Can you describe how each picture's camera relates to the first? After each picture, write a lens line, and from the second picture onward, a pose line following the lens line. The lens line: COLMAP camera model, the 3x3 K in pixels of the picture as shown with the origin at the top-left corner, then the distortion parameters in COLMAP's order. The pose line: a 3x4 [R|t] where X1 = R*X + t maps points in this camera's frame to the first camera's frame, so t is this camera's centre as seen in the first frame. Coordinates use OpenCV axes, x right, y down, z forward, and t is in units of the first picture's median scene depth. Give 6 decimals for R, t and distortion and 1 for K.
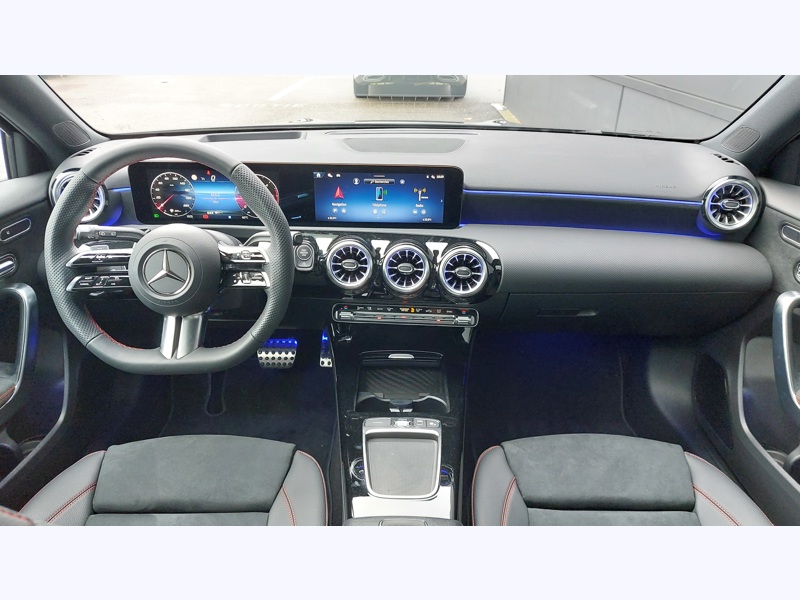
lens RADIAL K [[582.6, 0, 397.7], [0, 582.6, 307.9], [0, 0, 1]] dist [0.062221, -0.046230]
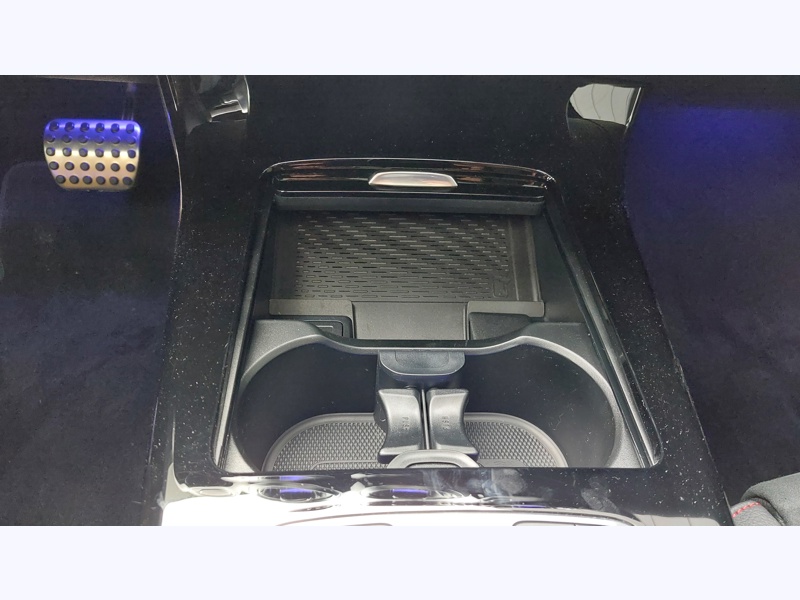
lens RADIAL K [[582.6, 0, 404.6], [0, 582.6, 300.6], [0, 0, 1]] dist [0.062221, -0.046230]
pose [[0.997641, -0.000531, 0.068645, -0.020152], [-0.021252, 0.948456, 0.316196, 0.054891], [-0.065274, -0.316909, 0.946207, 0.781805]]
